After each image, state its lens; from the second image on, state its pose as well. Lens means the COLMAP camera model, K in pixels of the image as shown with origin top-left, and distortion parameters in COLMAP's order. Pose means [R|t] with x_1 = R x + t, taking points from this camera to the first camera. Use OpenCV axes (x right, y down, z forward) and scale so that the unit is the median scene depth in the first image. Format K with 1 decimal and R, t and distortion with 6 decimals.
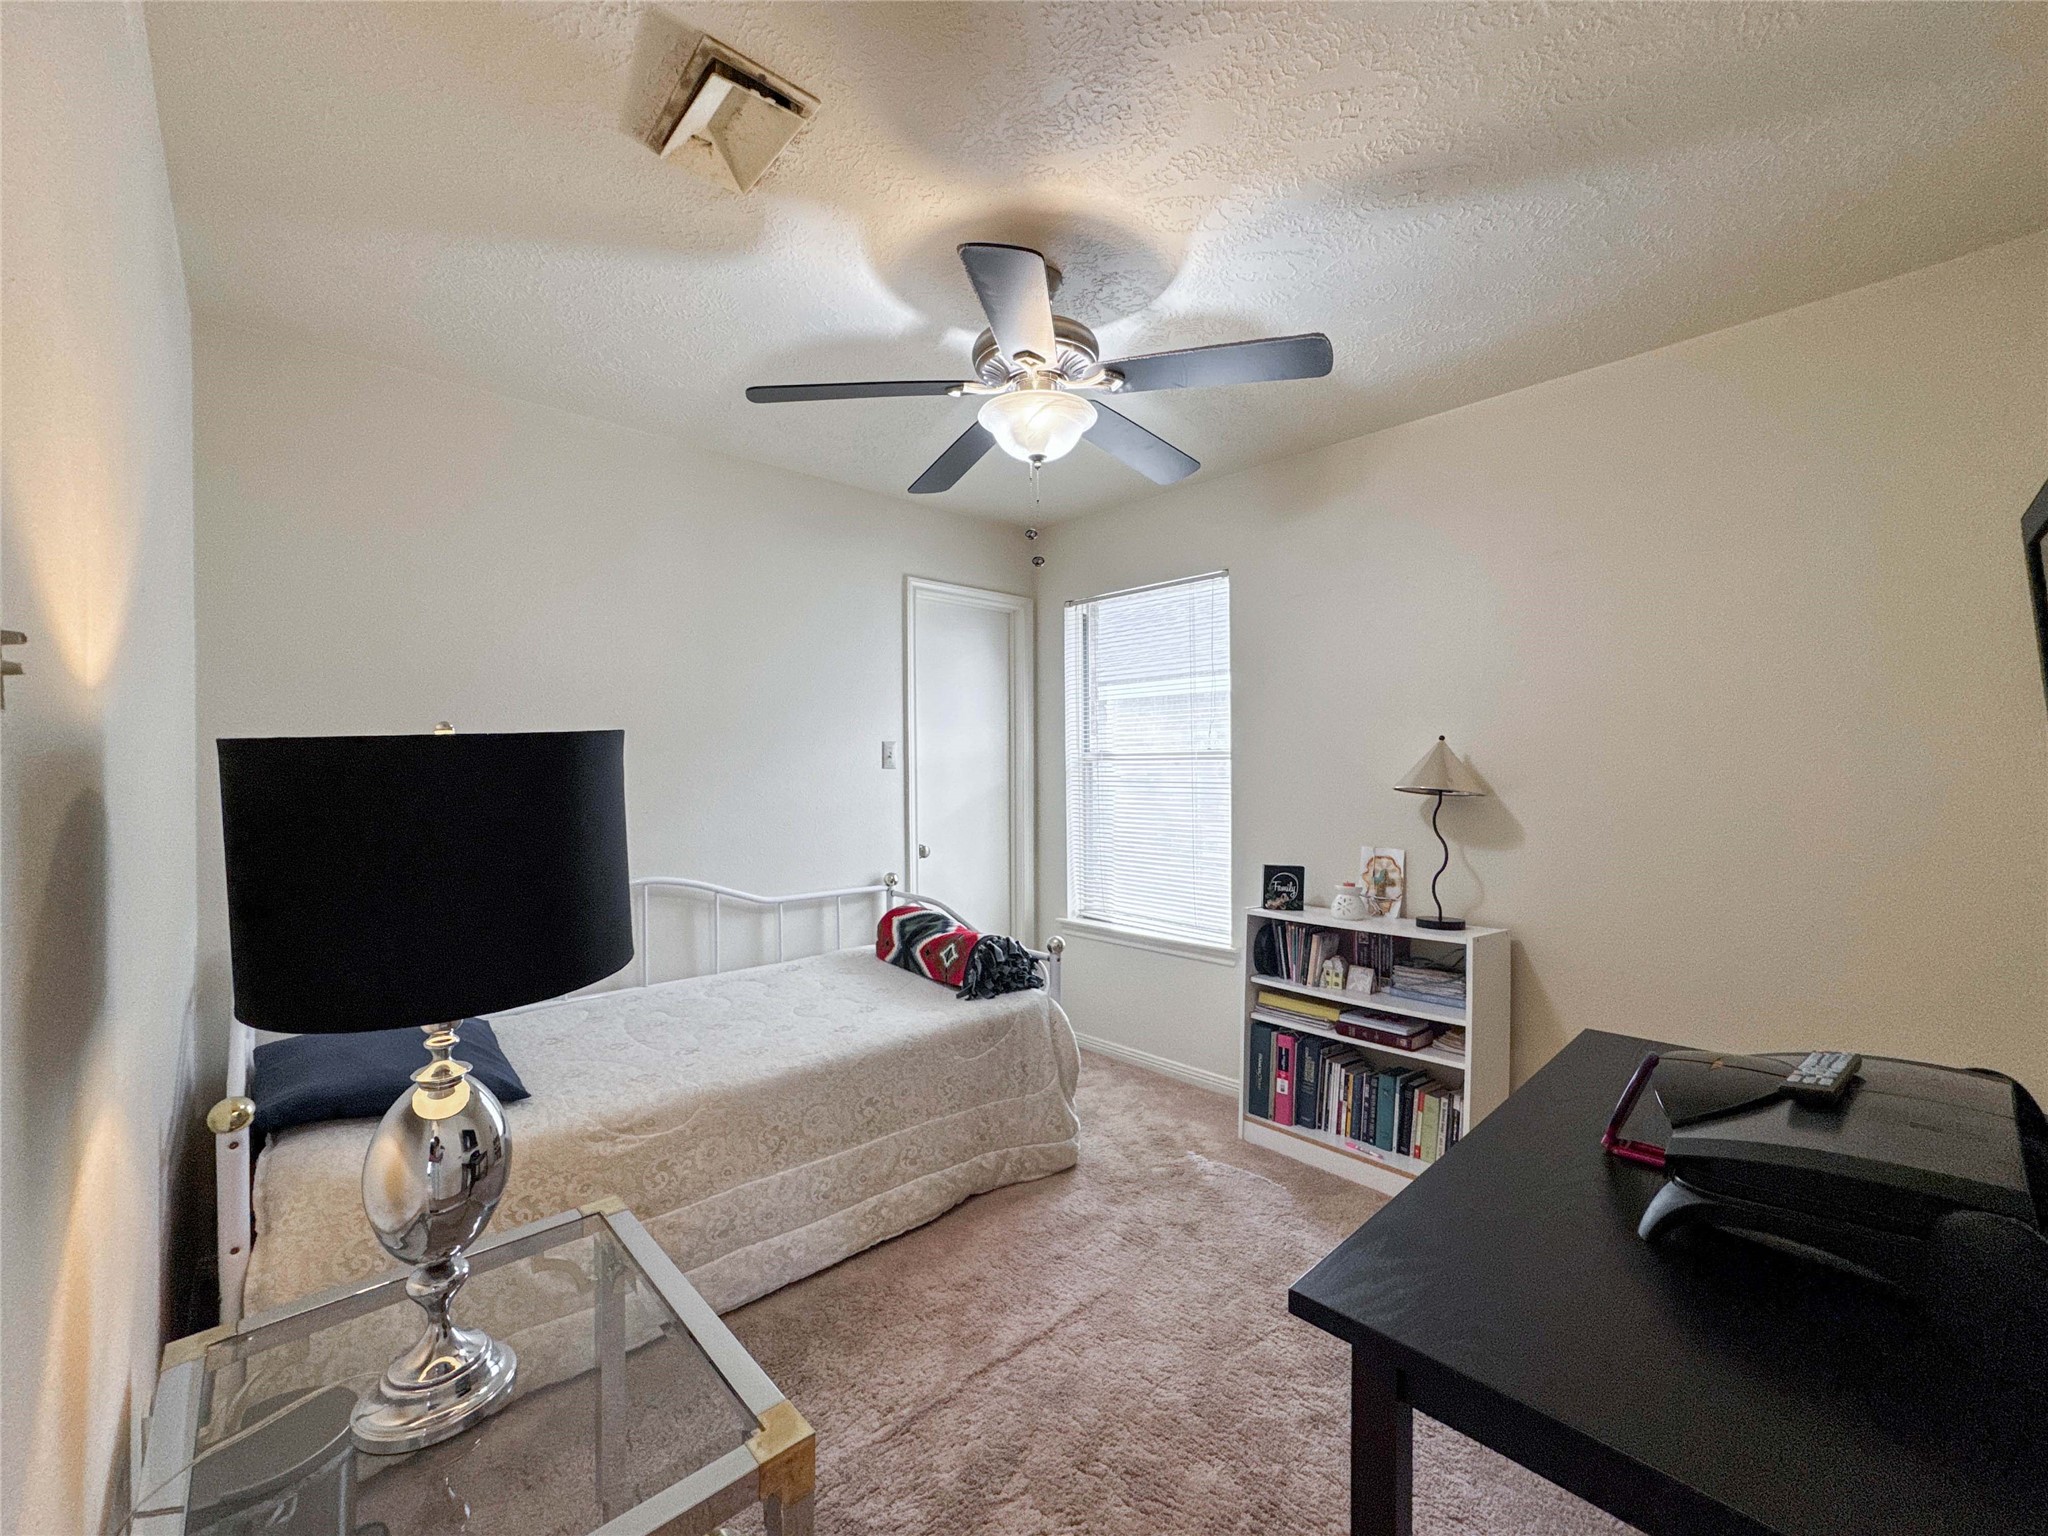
lens RADIAL K [[840.0, 0, 1029.1], [0, 840.0, 761.7], [0, 0, 1]] dist [-0.036406, 0.017319]
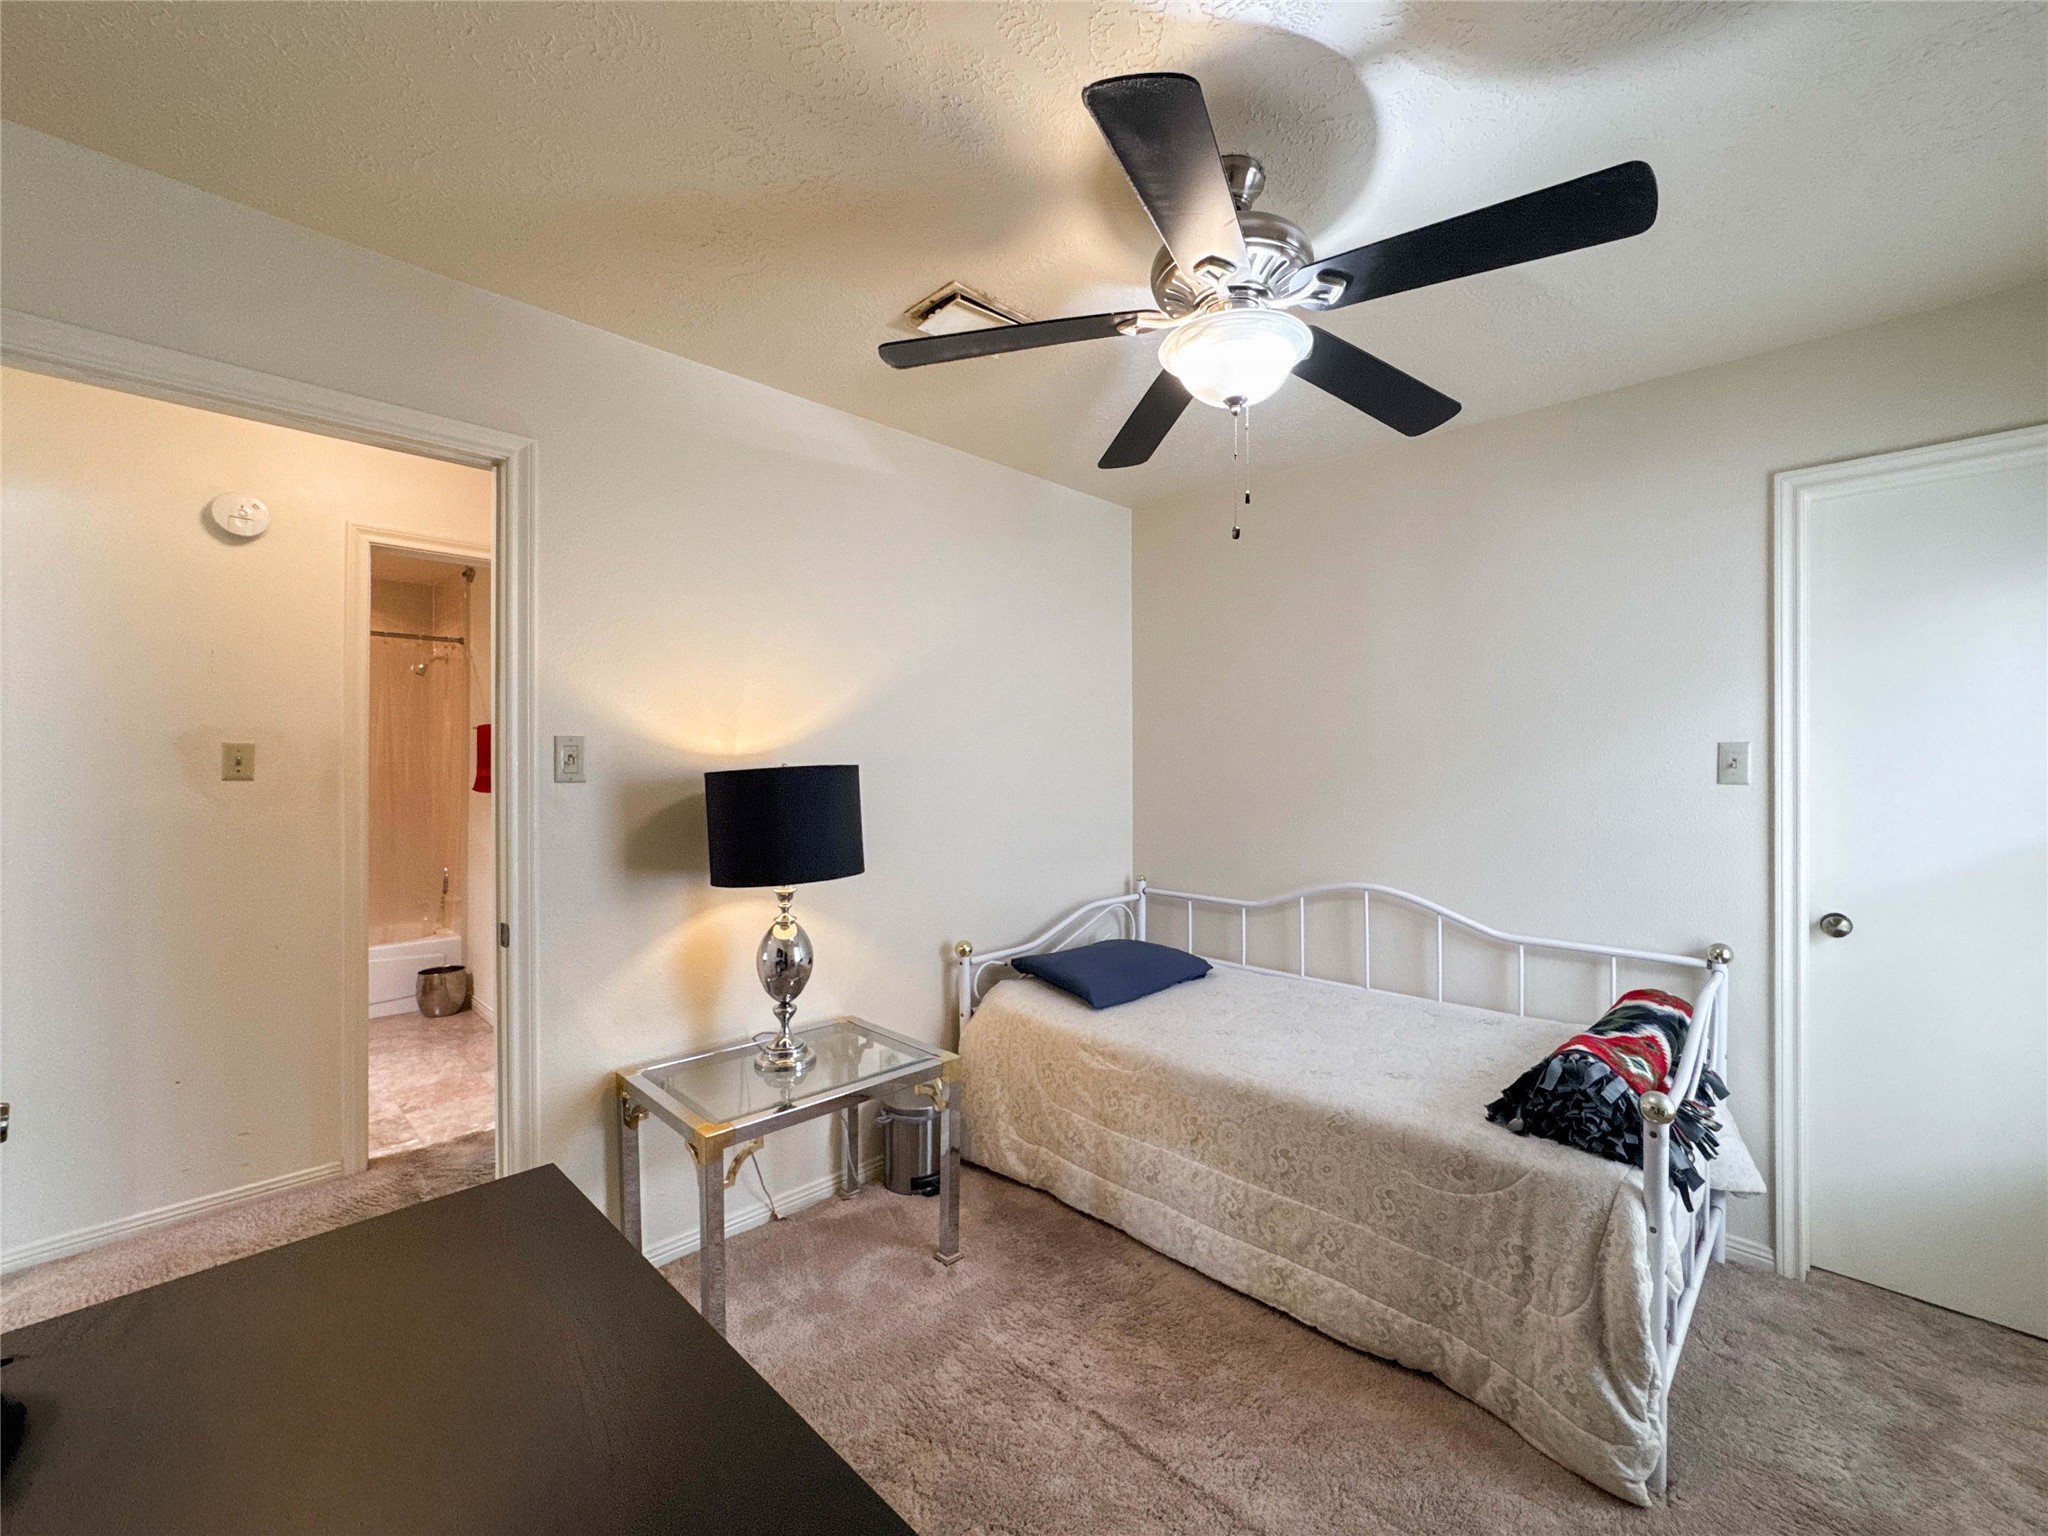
lens RADIAL K [[825.5, 0, 1033.5], [0, 825.5, 763.2], [0, 0, 1]] dist [-0.038829, 0.015220]
pose [[0.046881, 0.001009, -0.998900, 0.660871], [0.009366, 0.999955, 0.001450, -0.020190], [0.998857, -0.009424, 0.046870, 0.665843]]
